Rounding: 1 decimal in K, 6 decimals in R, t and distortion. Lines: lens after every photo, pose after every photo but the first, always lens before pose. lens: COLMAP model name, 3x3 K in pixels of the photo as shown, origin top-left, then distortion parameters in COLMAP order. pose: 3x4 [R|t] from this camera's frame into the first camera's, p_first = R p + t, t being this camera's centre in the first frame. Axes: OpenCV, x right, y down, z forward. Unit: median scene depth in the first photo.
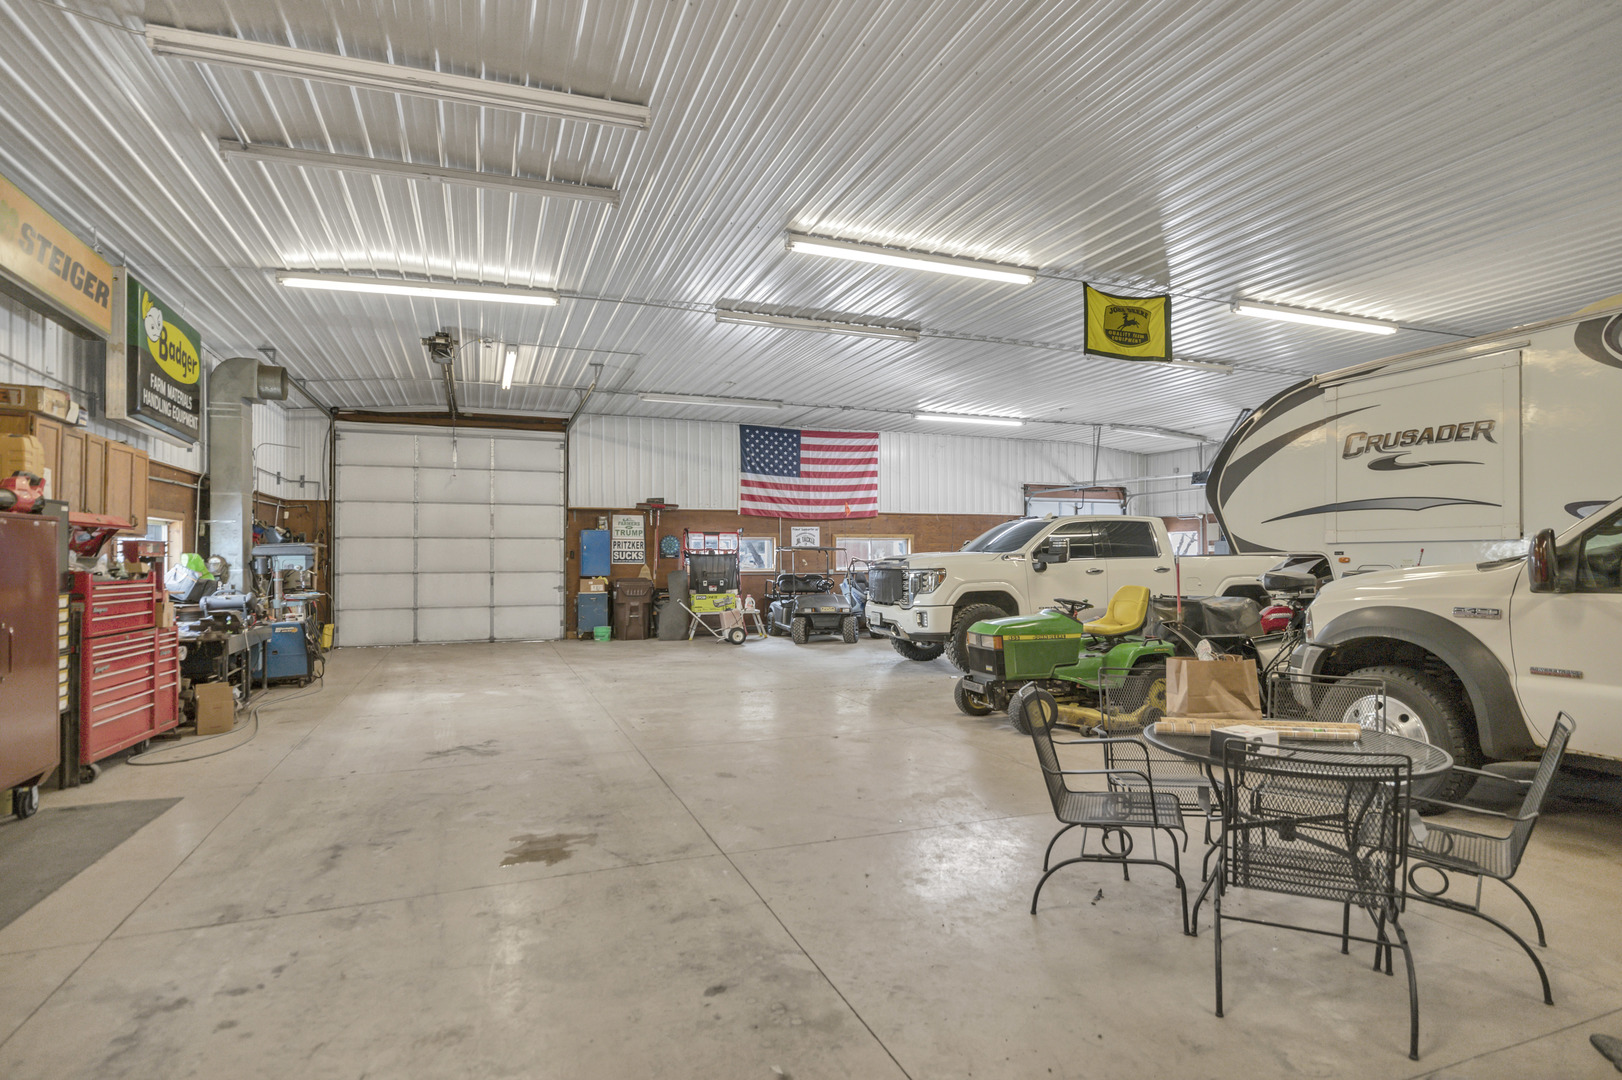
lens RADIAL K [[812.8, 0, 810.6], [0, 812.8, 544.0], [0, 0, 1]] dist [-0.003863, 0.000633]
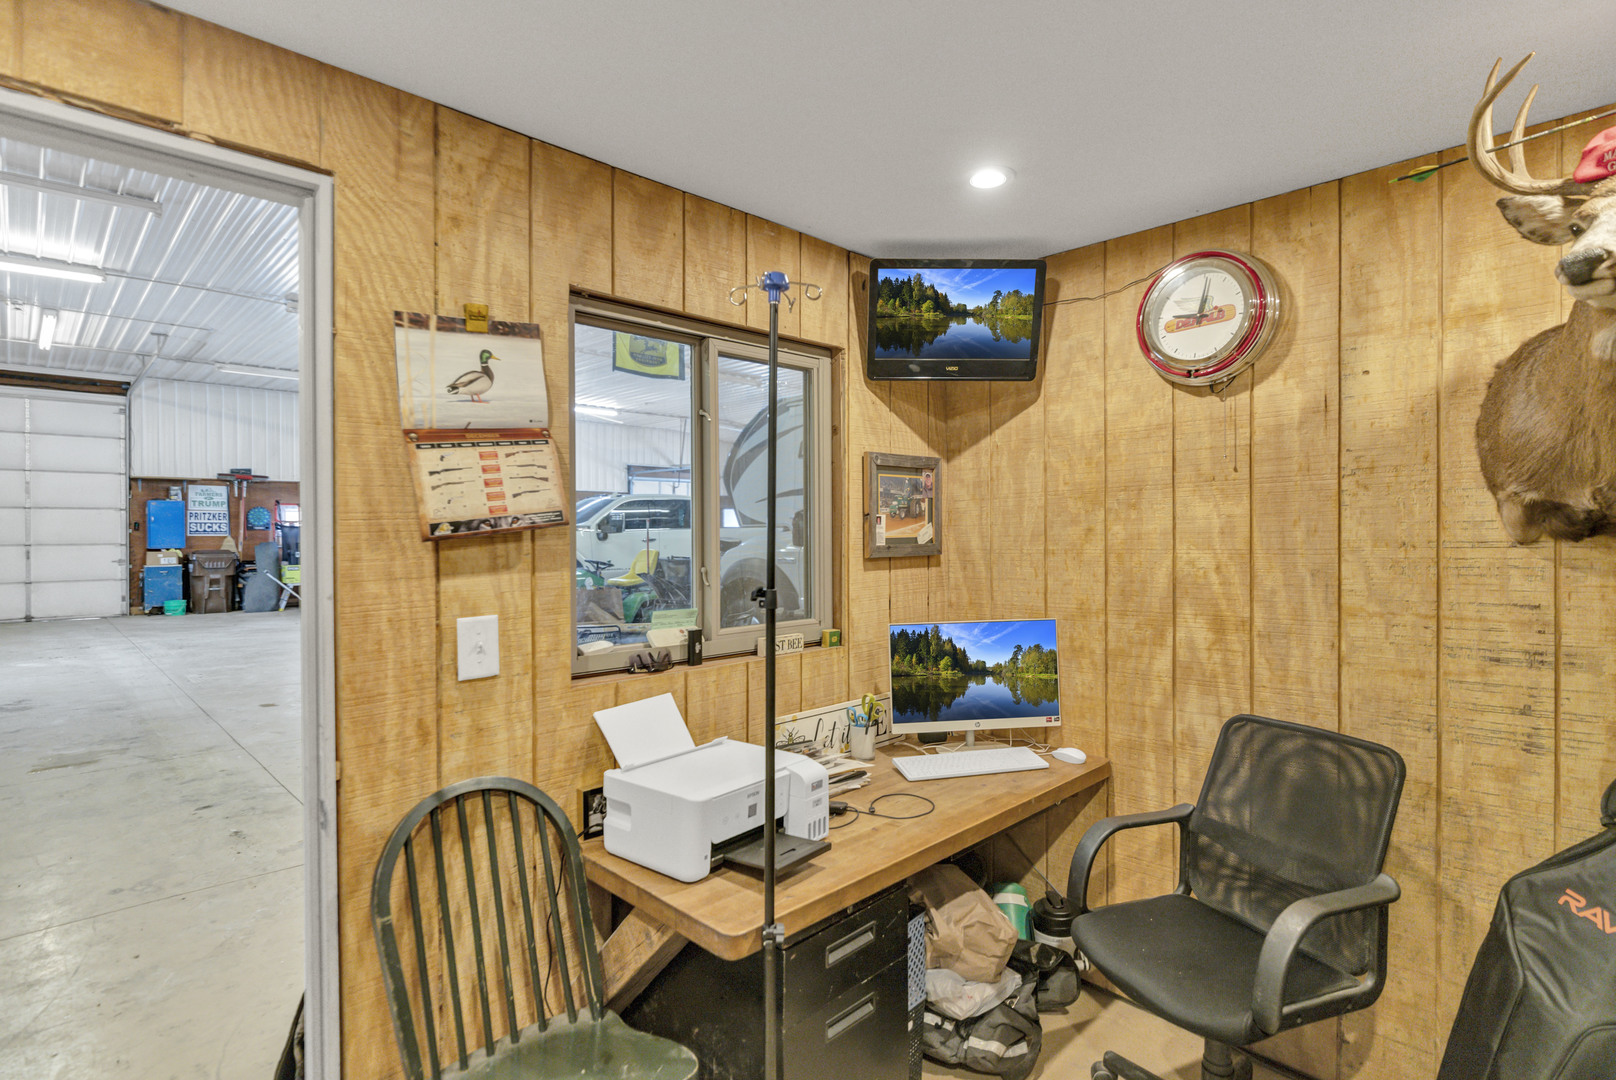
lens RADIAL K [[809.8, 0, 804.1], [0, 809.8, 532.6], [0, 0, 1]] dist [-0.003863, 0.000633]
pose [[0.925964, -0.000876, 0.377612, 0.073459], [-0.006024, 0.999836, 0.017090, -0.000122], [-0.377565, -0.018099, 0.925806, -0.170519]]
